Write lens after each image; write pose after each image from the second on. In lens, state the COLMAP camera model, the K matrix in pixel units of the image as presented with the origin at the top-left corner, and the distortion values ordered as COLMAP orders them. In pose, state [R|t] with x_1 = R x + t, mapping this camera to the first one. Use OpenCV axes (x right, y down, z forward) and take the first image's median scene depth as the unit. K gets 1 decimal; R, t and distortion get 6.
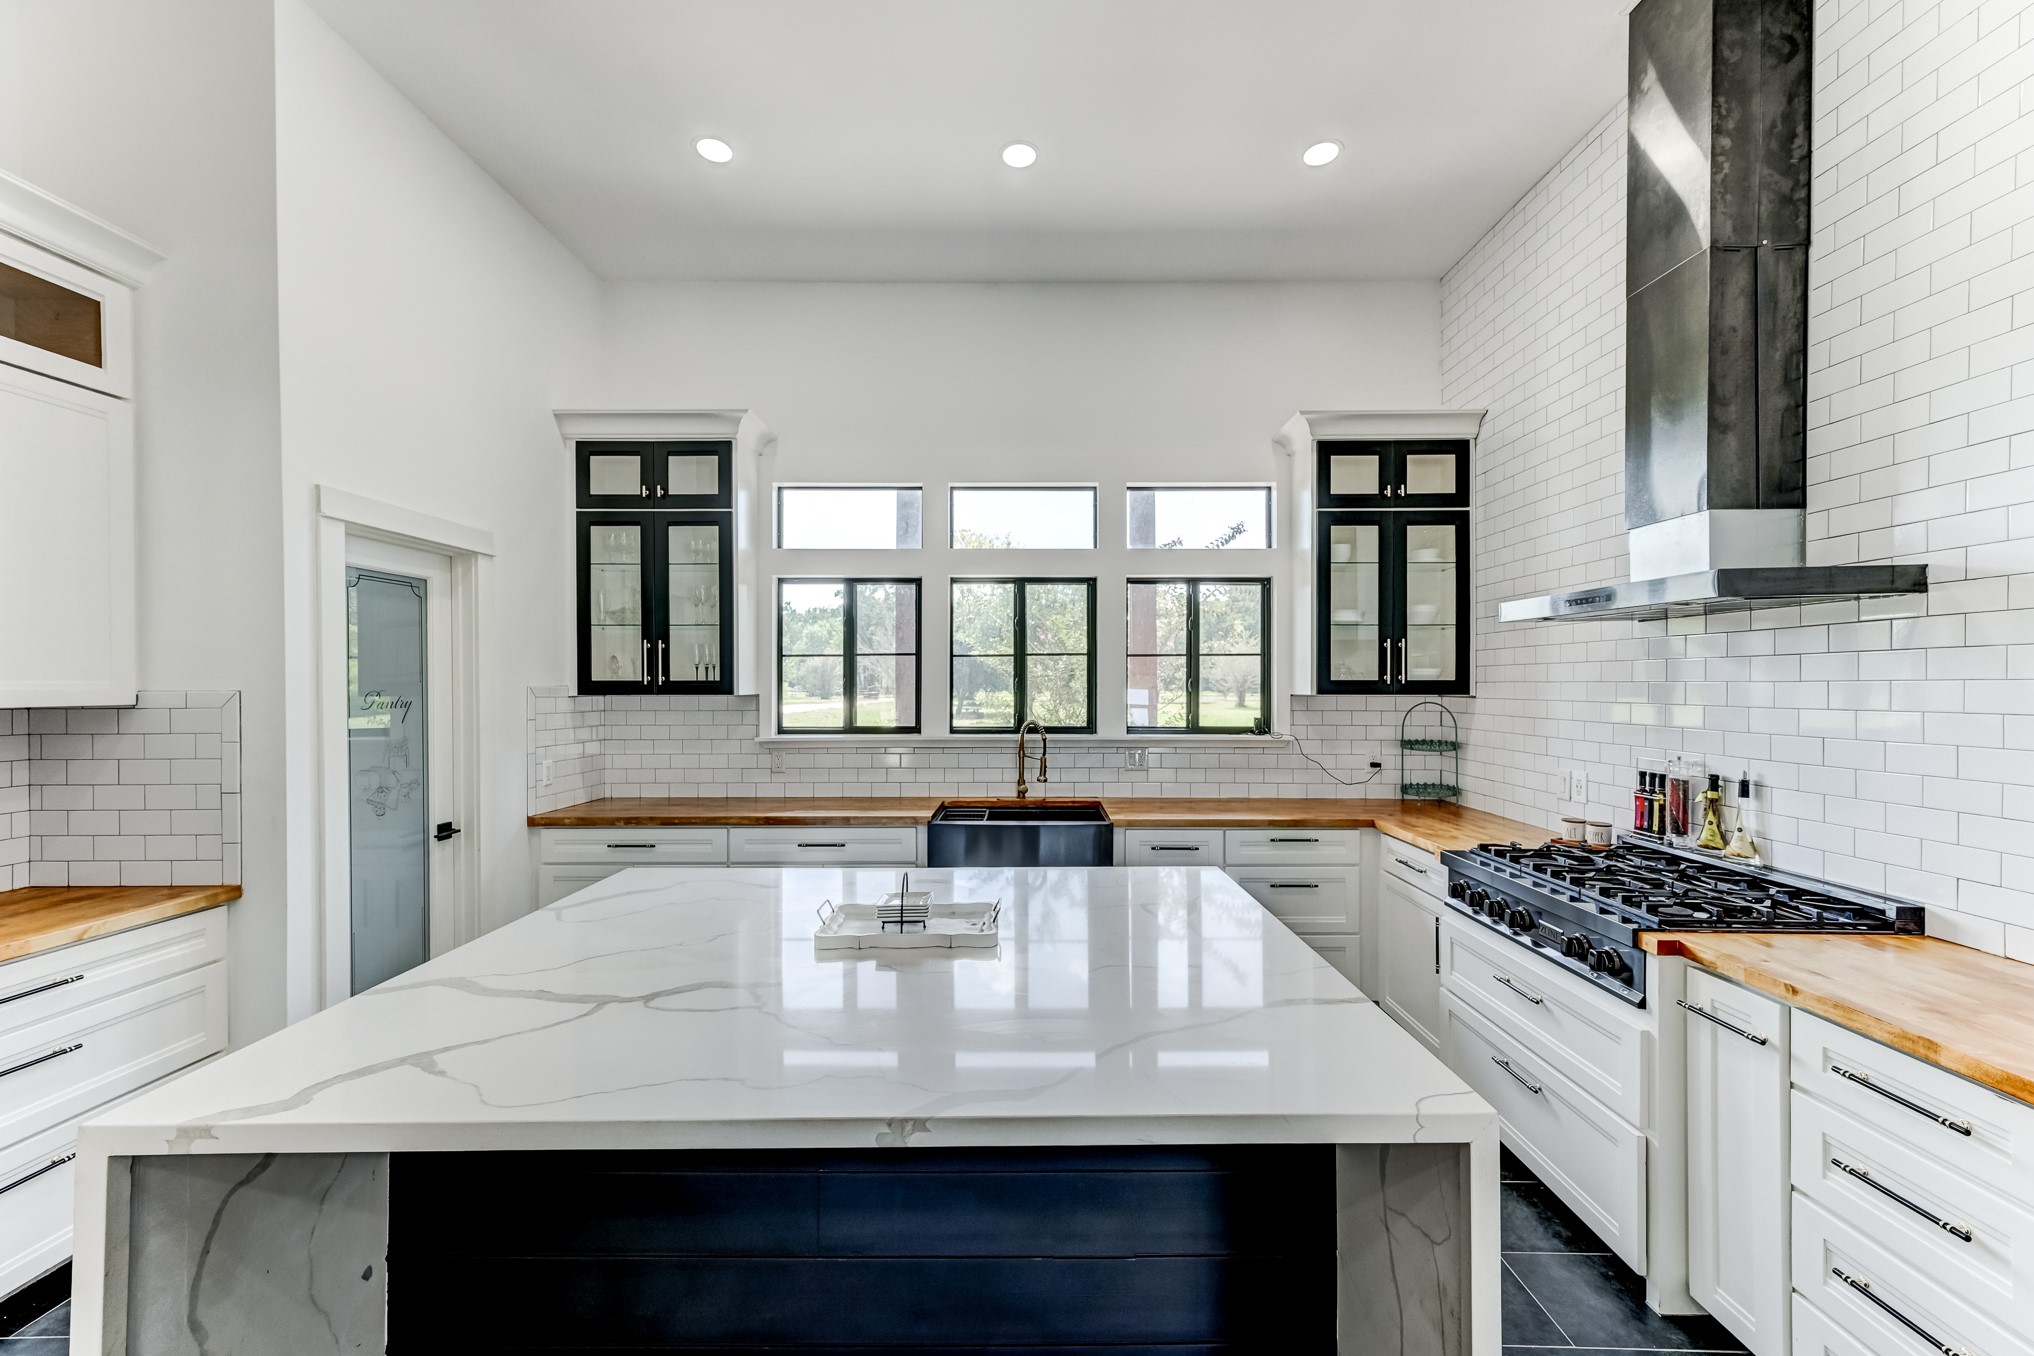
lens RADIAL K [[789.7, 0, 1020.7], [0, 789.7, 687.7], [0, 0, 1]] dist [0.007958, 0.000040]
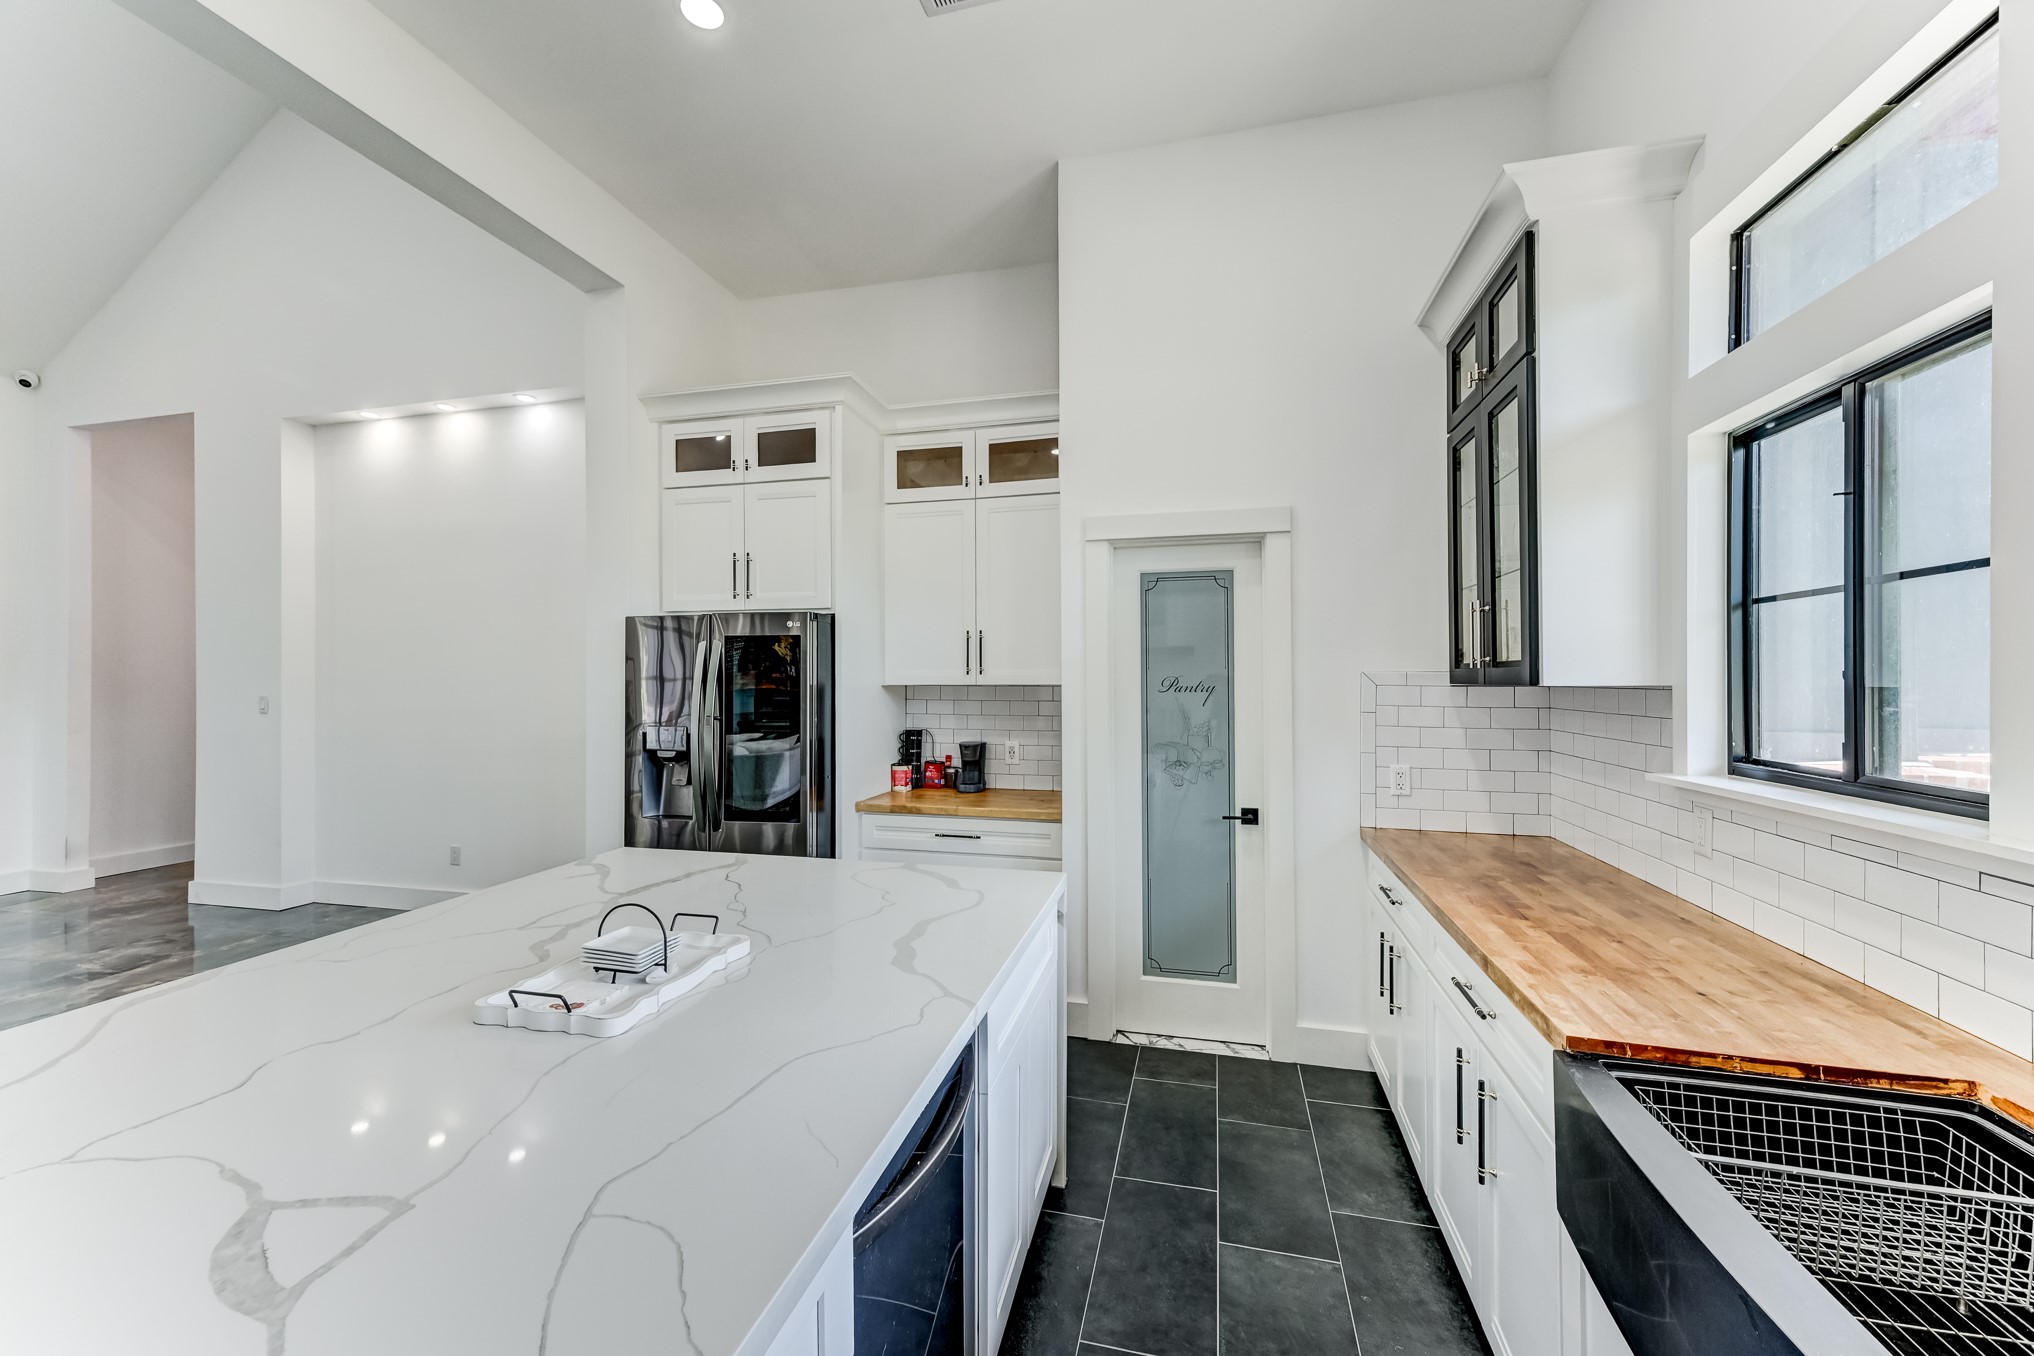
lens RADIAL K [[789.7, 0, 1020.9], [0, 789.7, 667.5], [0, 0, 1]] dist [0.007958, 0.000040]
pose [[-0.232330, -0.003719, -0.972630, 0.263758], [-0.001785, 0.999993, -0.003397, -0.003169], [0.972635, 0.000947, -0.232335, 0.784117]]
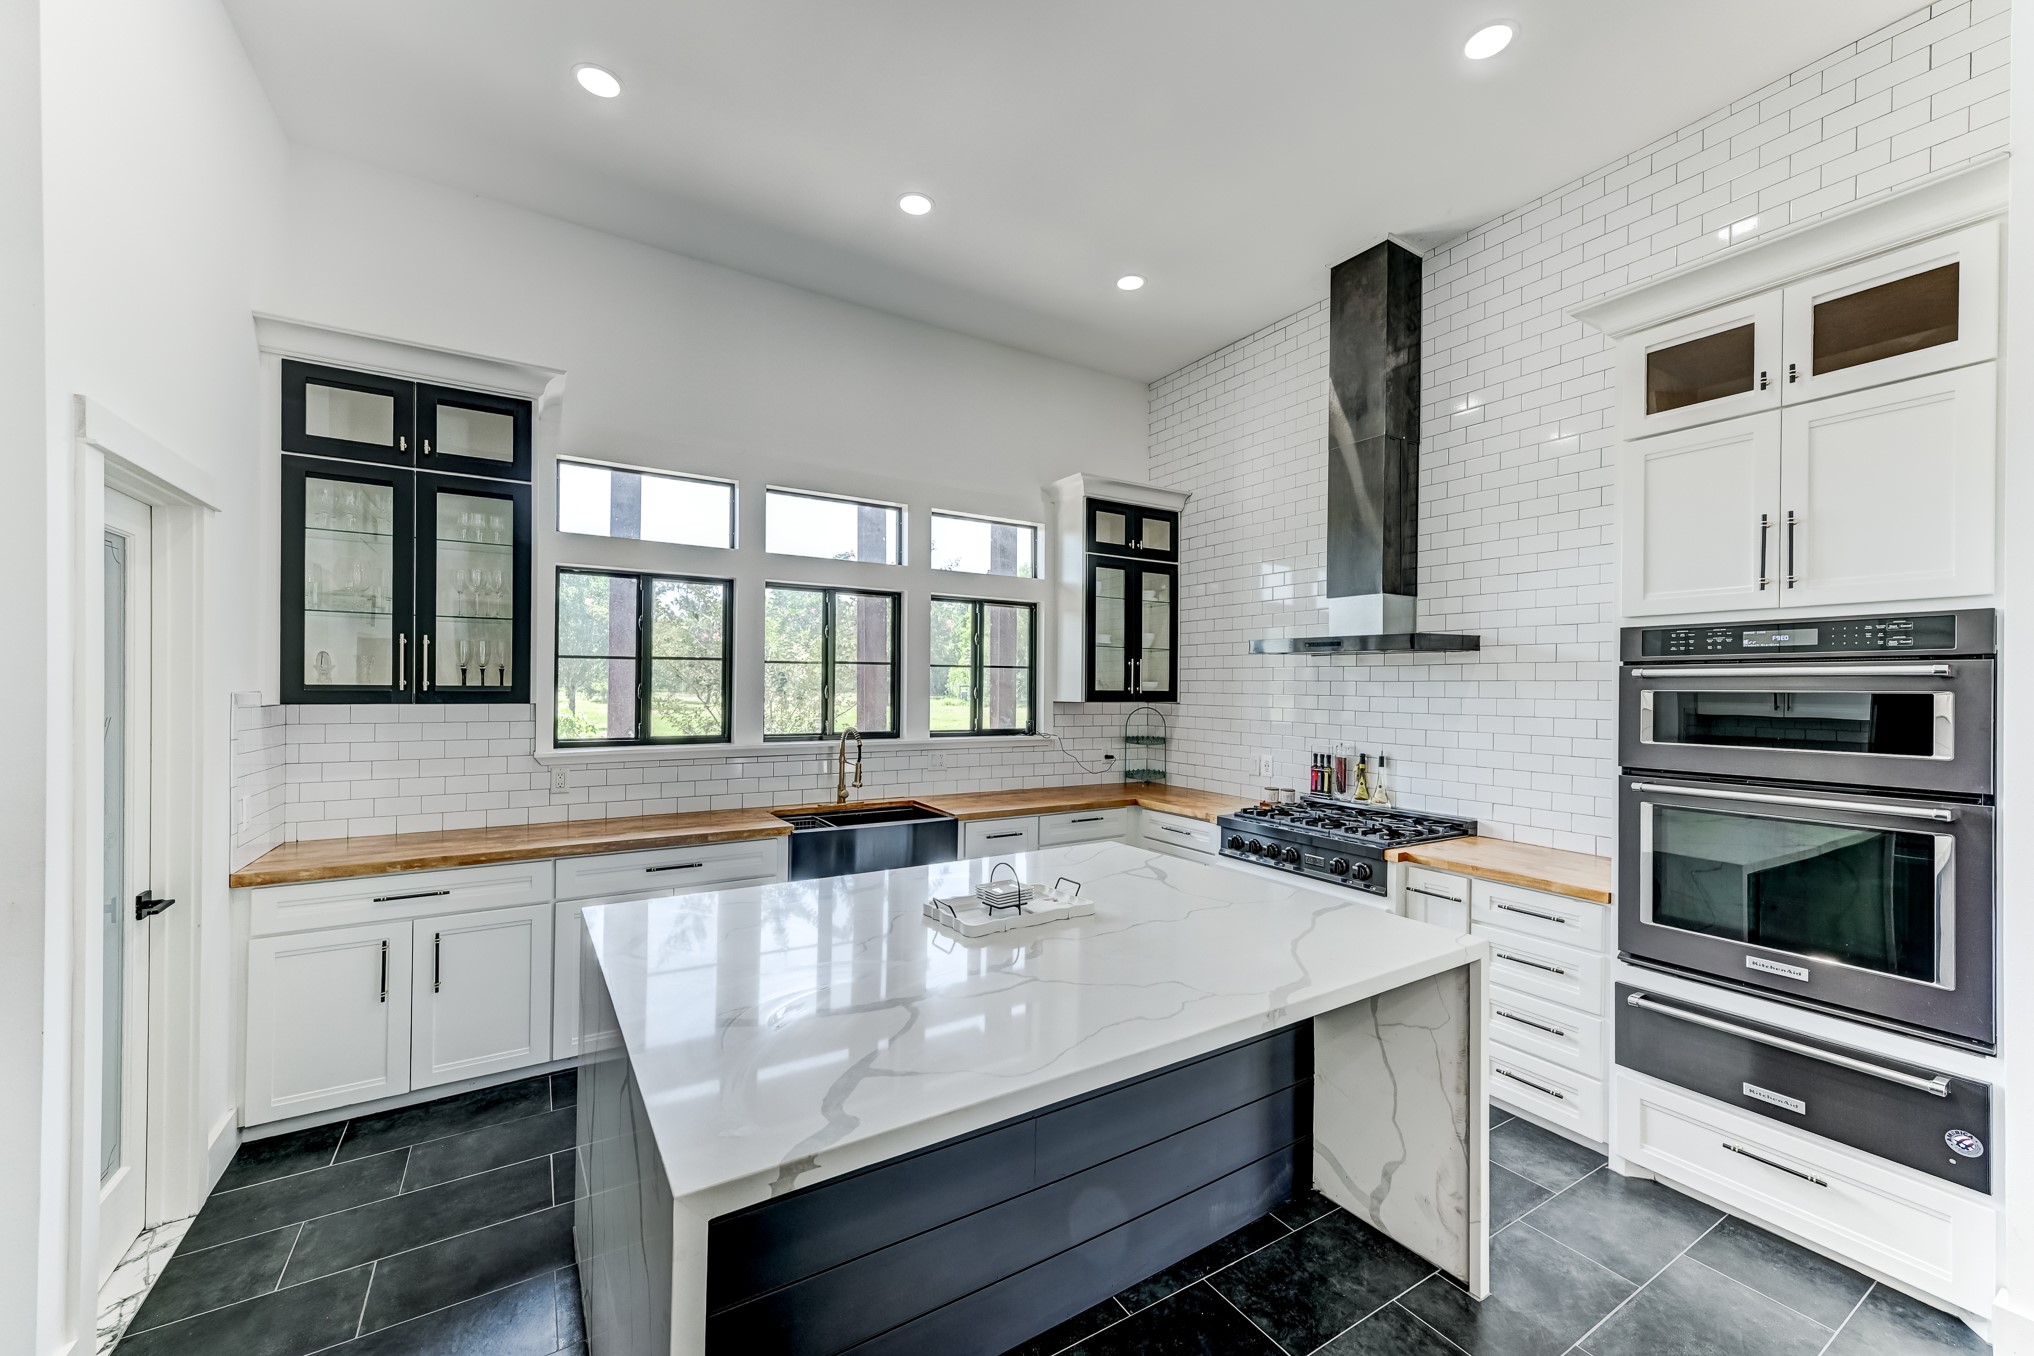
lens RADIAL K [[789.7, 0, 1020.1], [0, 789.7, 687.3], [0, 0, 1]] dist [0.007958, 0.000040]
pose [[0.845282, 0.008510, 0.534253, -0.375221], [-0.008487, 0.999961, -0.002501, -0.010409], [-0.534253, -0.002420, 0.845321, 0.007332]]
